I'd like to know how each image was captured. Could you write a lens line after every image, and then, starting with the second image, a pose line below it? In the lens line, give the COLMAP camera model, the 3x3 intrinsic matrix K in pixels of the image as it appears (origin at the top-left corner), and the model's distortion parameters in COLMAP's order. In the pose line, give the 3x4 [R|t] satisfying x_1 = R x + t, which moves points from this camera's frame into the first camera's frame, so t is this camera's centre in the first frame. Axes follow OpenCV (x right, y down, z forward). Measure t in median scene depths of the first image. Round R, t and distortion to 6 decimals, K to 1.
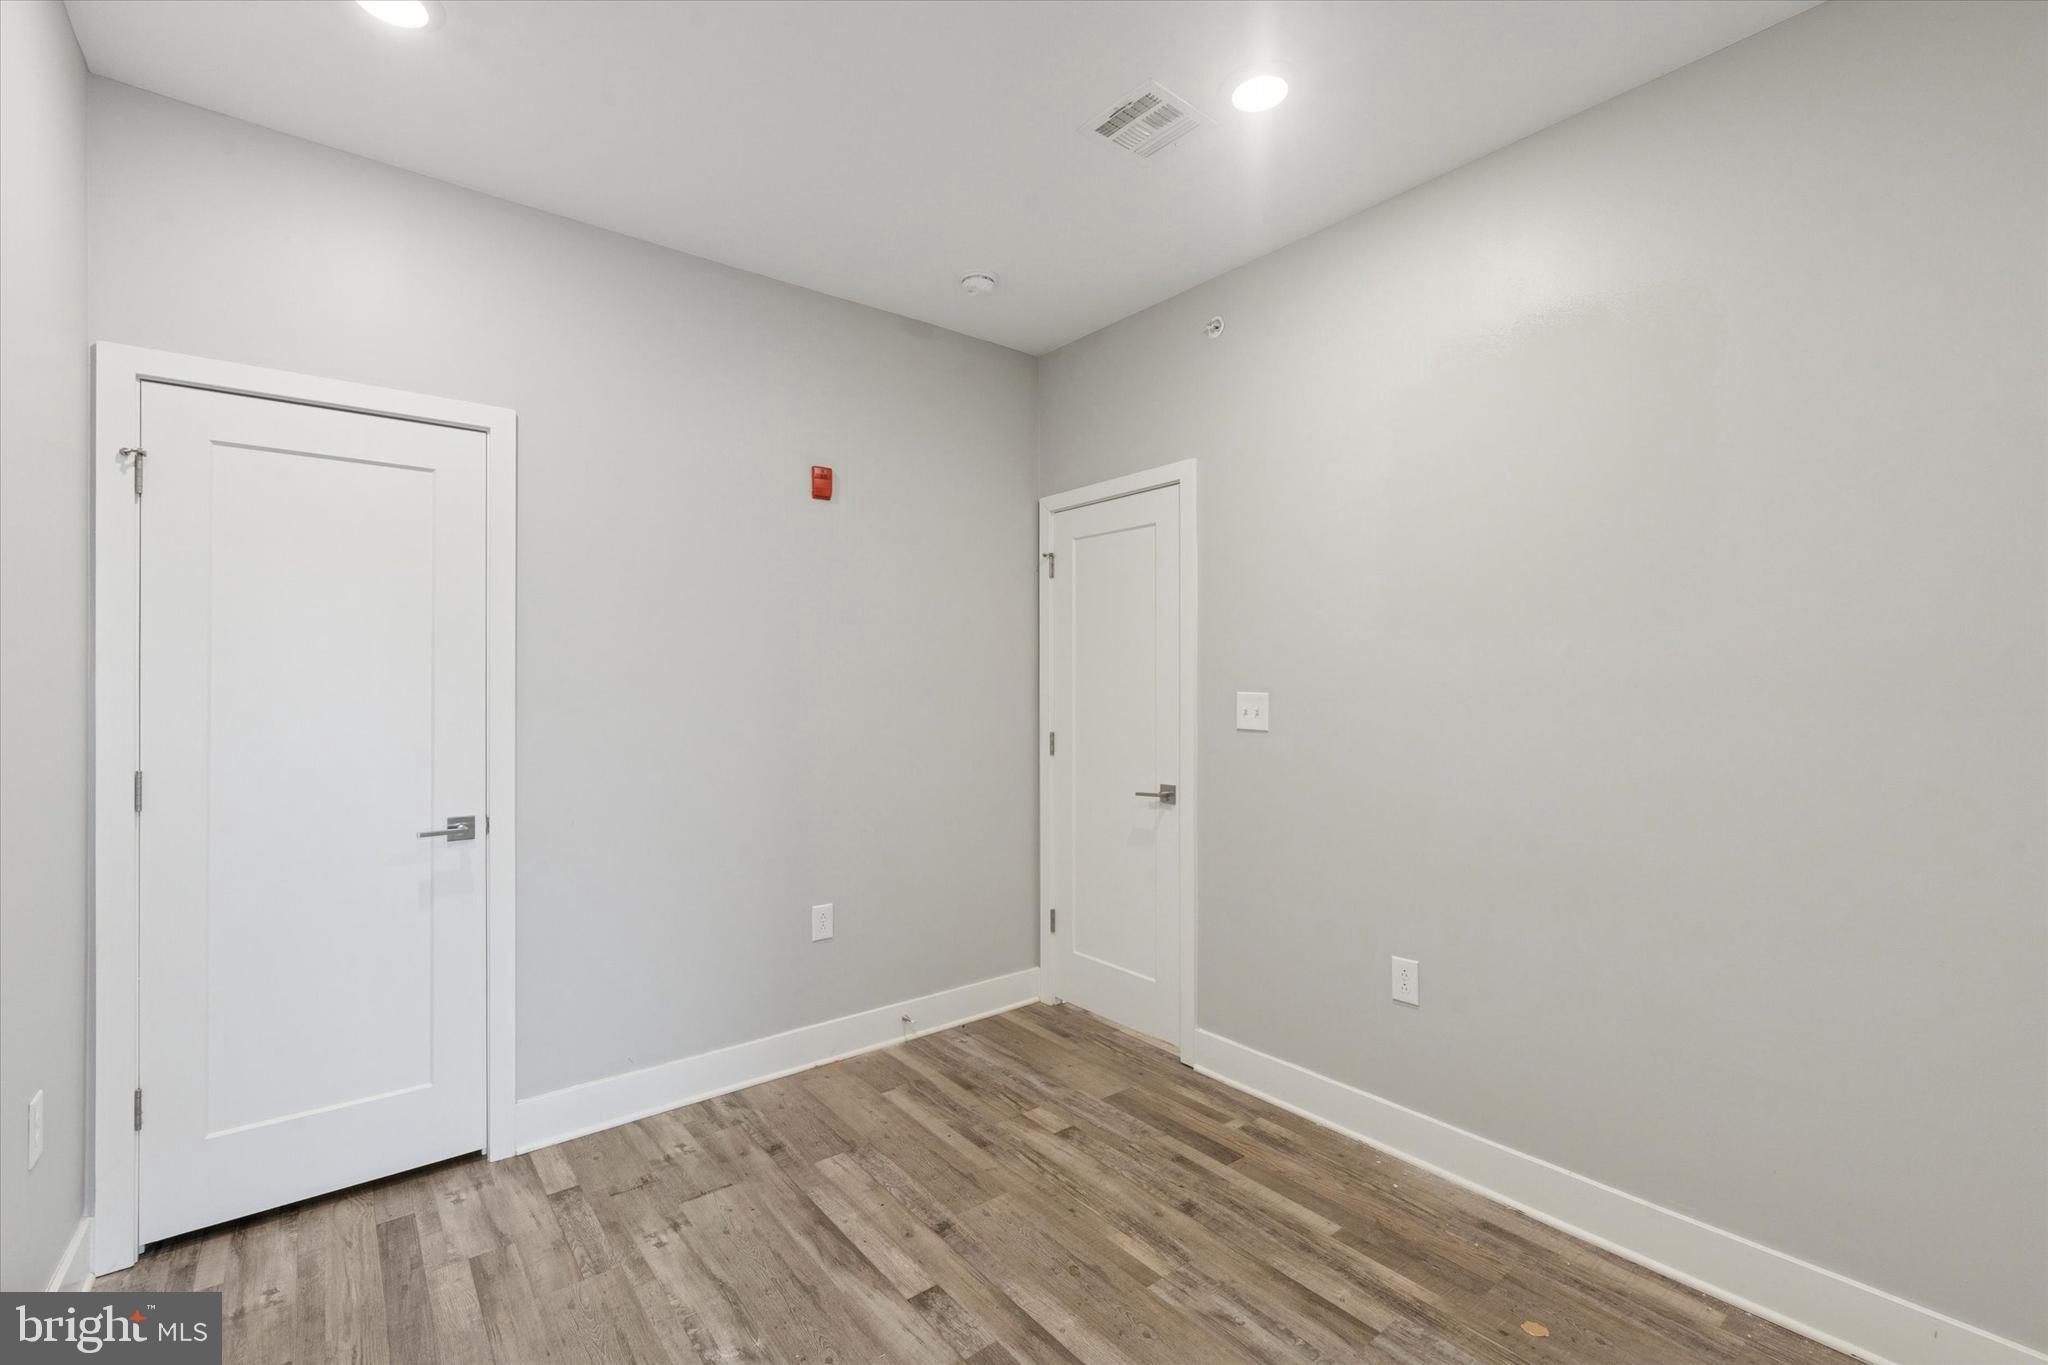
lens RADIAL K [[911.8, 0, 1023.3], [0, 911.8, 689.9], [0, 0, 1]] dist [0.000627, 0.001533]
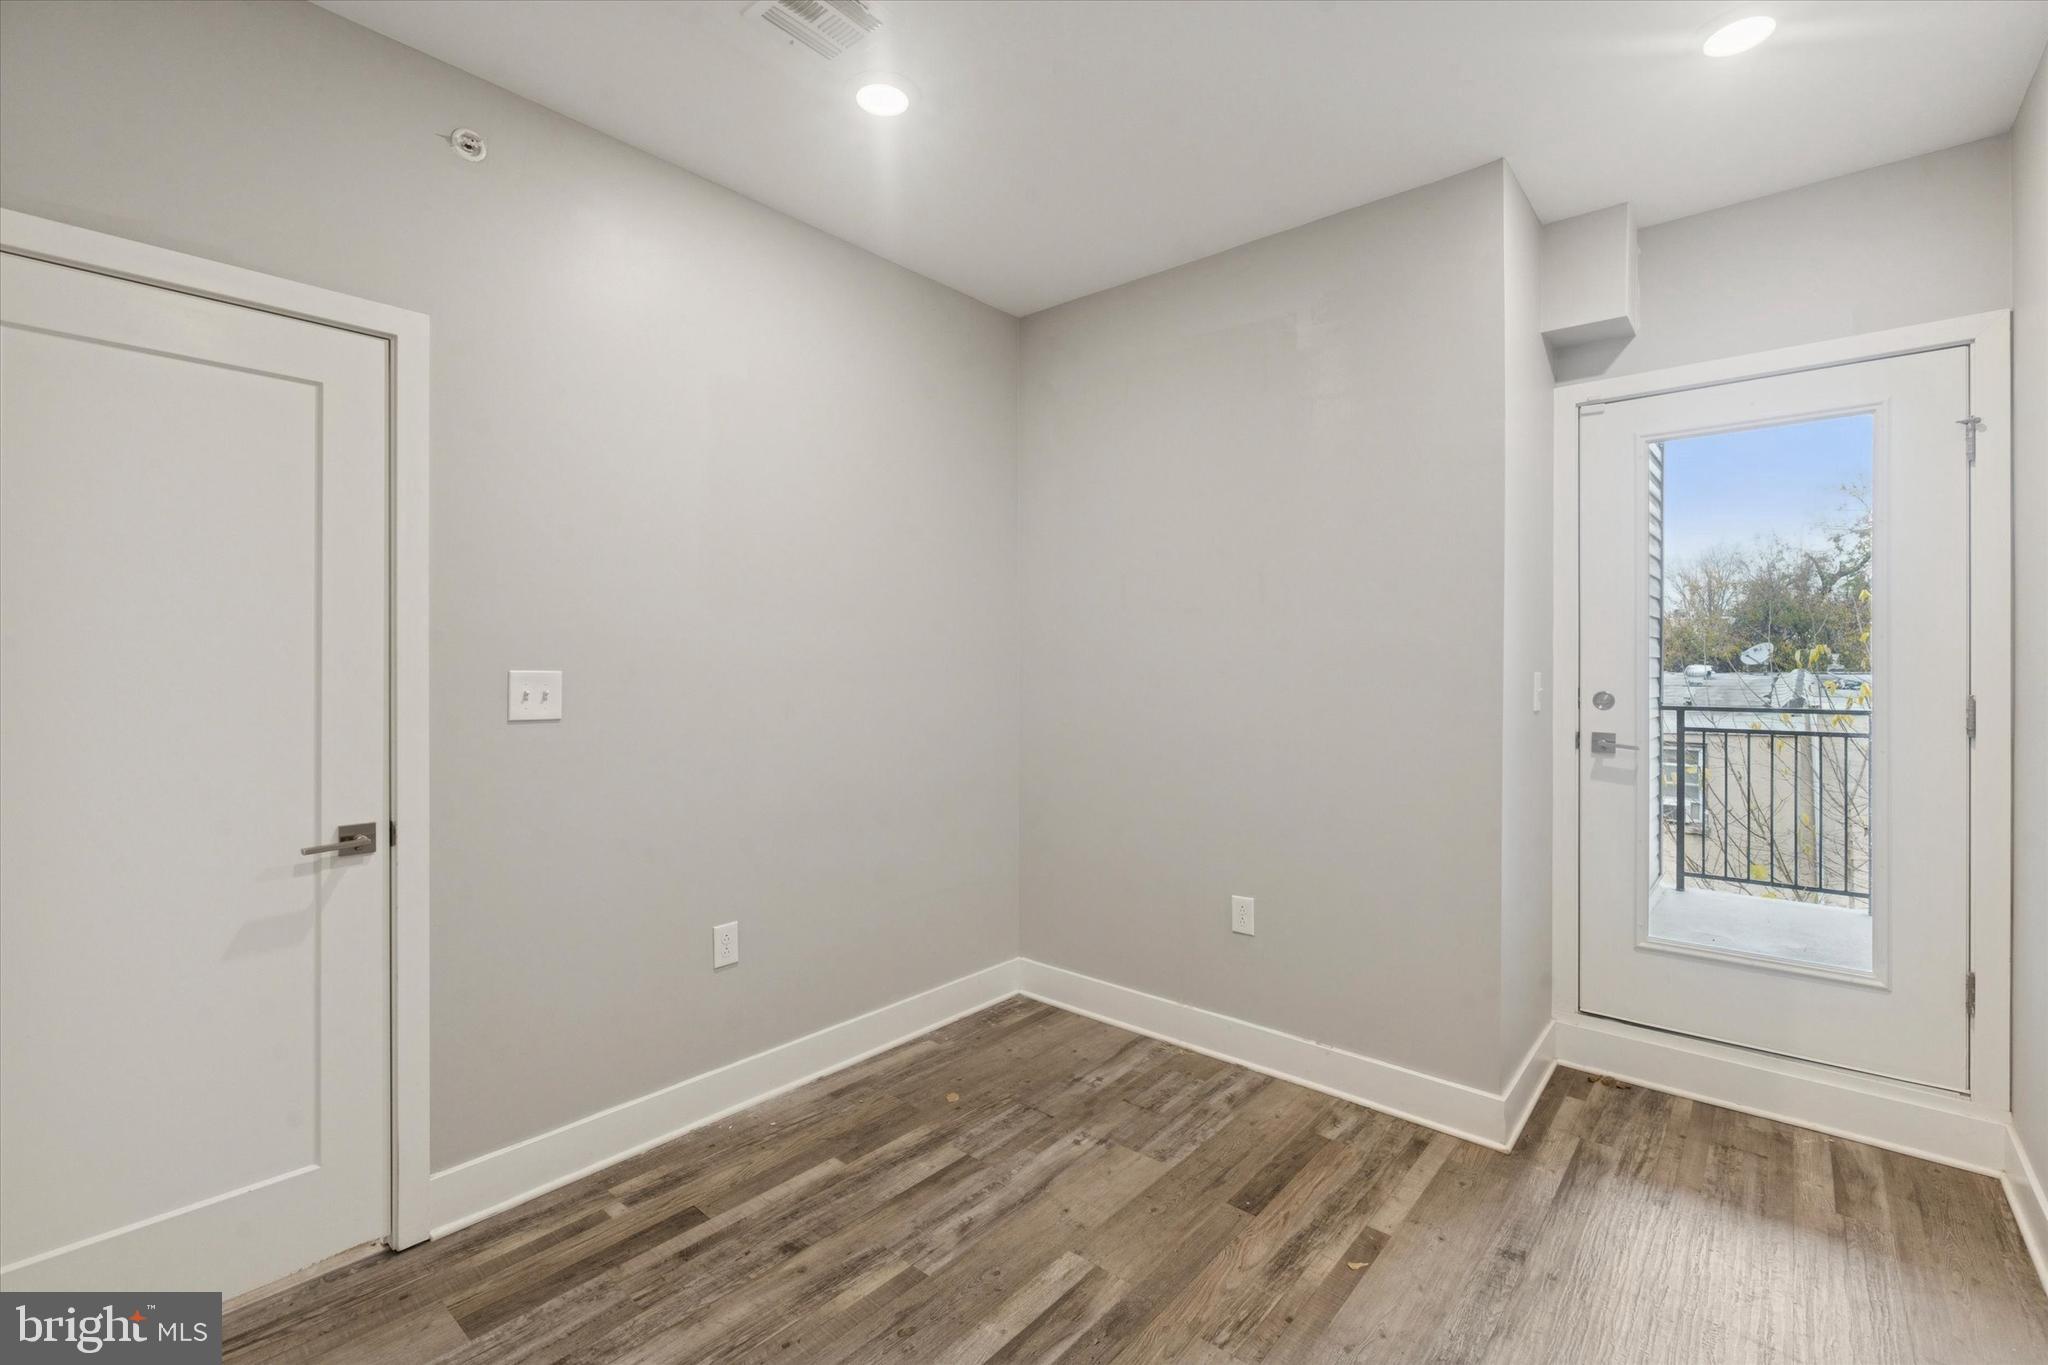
lens RADIAL K [[911.8, 0, 1023.3], [0, 911.8, 669.5], [0, 0, 1]] dist [0.000627, 0.001533]
pose [[-0.205050, -0.002788, 0.978747, -0.742334], [0.000170, 0.999996, 0.002884, 0.000119], [-0.978751, 0.000758, -0.205049, 0.968134]]
